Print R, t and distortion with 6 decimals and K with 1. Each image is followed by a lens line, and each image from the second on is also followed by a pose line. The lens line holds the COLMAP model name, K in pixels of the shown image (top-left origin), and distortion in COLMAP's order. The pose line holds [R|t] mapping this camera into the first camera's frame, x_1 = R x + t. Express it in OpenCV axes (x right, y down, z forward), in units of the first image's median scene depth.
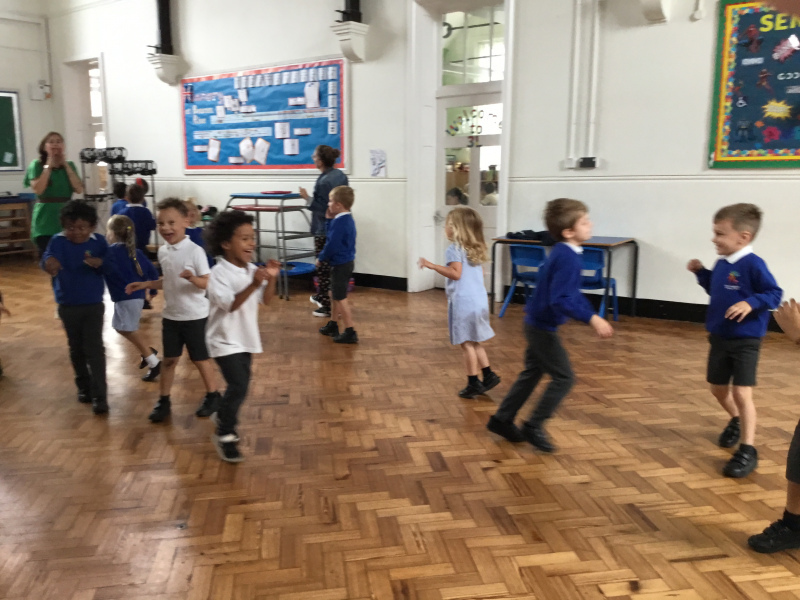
lens RADIAL K [[715.7, 0, 408.2], [0, 715.7, 281.9], [0, 0, 1]] dist [0.057373, -0.109534]
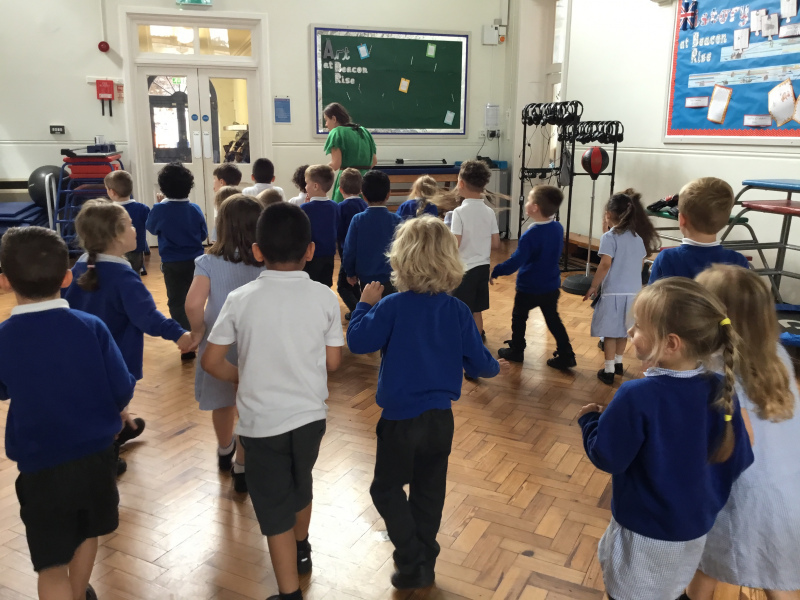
lens RADIAL K [[715.7, 0, 393.7], [0, 715.7, 287.6], [0, 0, 1]] dist [0.057373, -0.109534]
pose [[0.799441, 0.141766, -0.583777, -0.119794], [-0.109749, 0.989868, 0.090089, -0.057683], [0.590634, -0.007952, 0.806900, 0.366139]]
